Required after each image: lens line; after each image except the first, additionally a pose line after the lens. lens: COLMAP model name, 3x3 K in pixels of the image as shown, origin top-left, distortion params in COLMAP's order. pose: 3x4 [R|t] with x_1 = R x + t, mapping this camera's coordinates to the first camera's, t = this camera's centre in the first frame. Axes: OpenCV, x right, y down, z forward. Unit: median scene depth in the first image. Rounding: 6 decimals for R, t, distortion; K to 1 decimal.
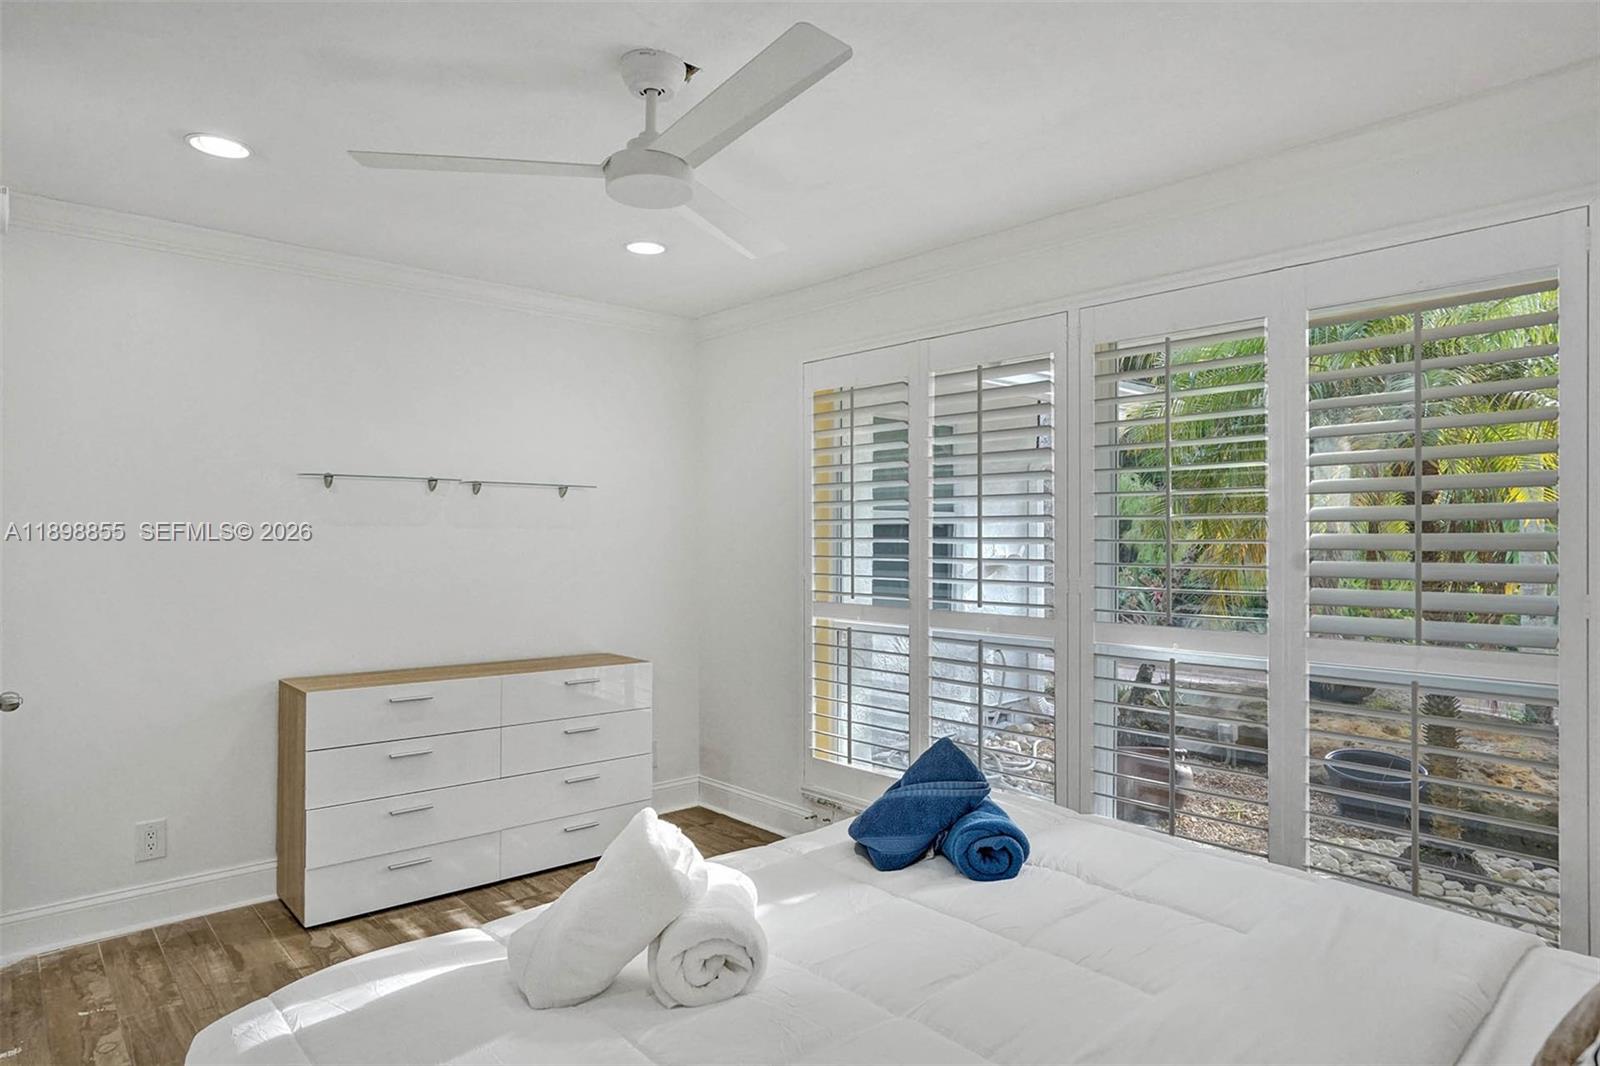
lens RADIAL K [[874.9, 0, 819.8], [0, 874.9, 533.8], [0, 0, 1]] dist [-0.036745, 0.001730]
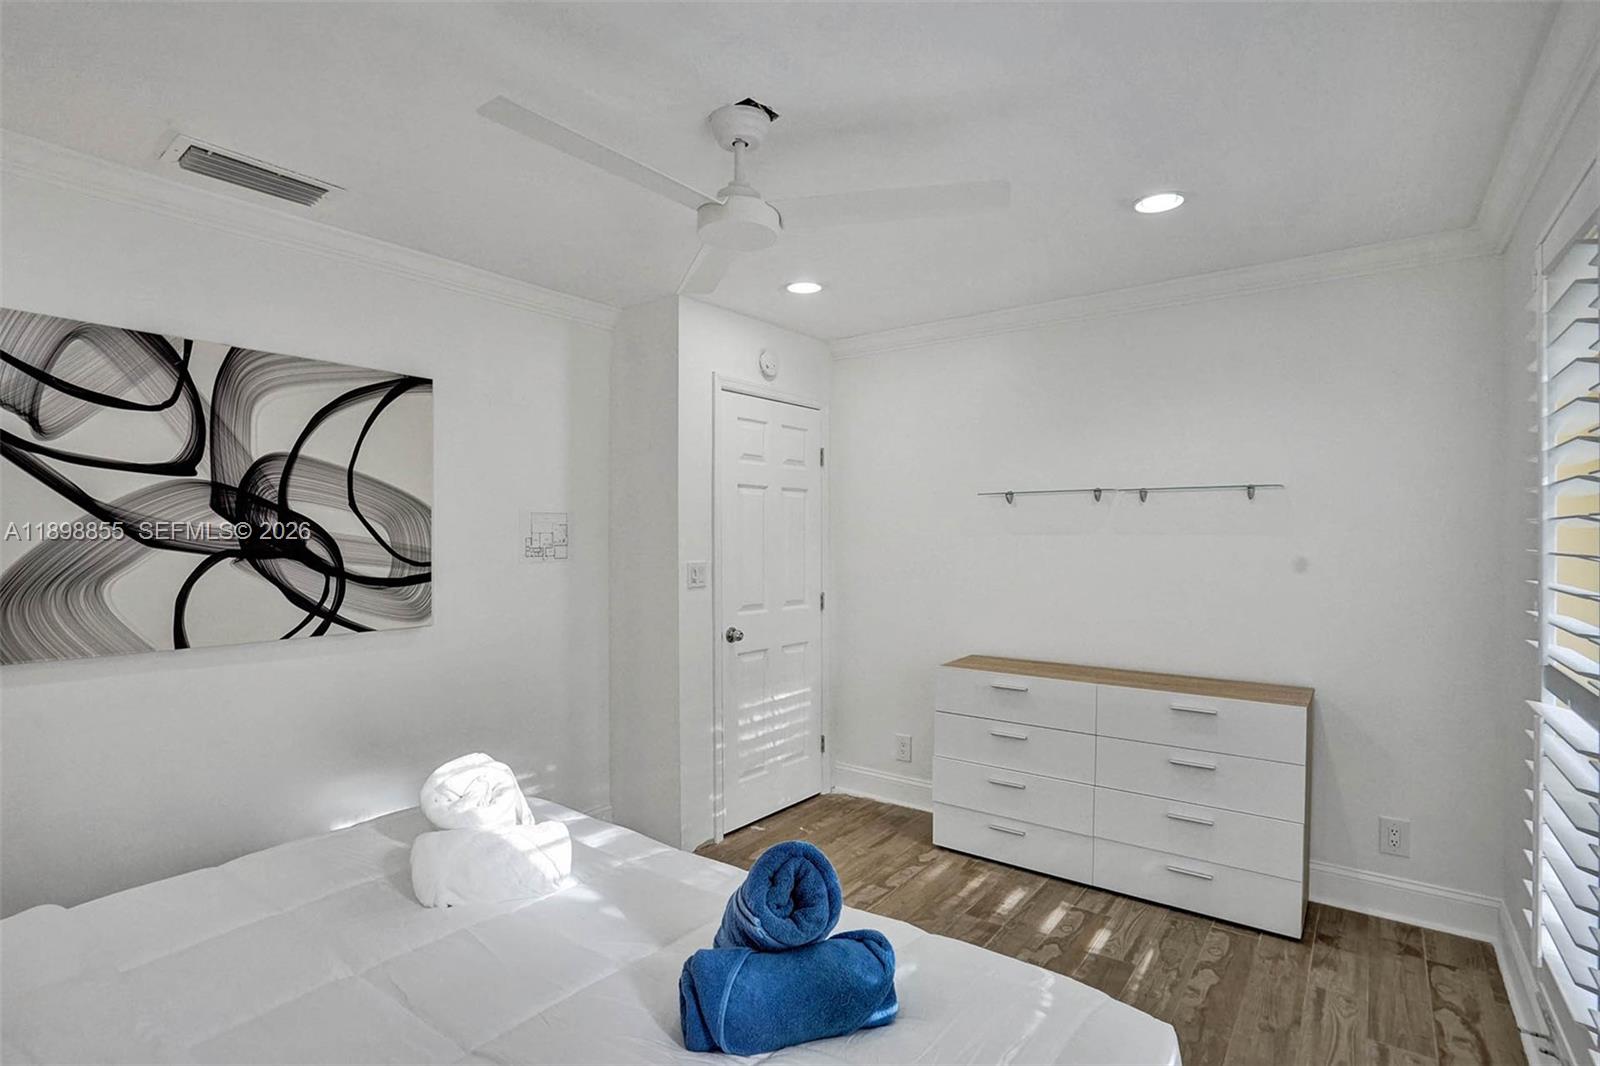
lens RADIAL K [[758.6, 0, 800.0], [0, 758.6, 533.0], [0, 0, 1]] dist [-0.040747, 0.000942]
pose [[0.214457, -0.003466, -0.976727, 0.427034], [-0.006539, 0.999966, -0.004984, -0.003243], [0.976712, 0.007456, 0.214427, 0.501731]]
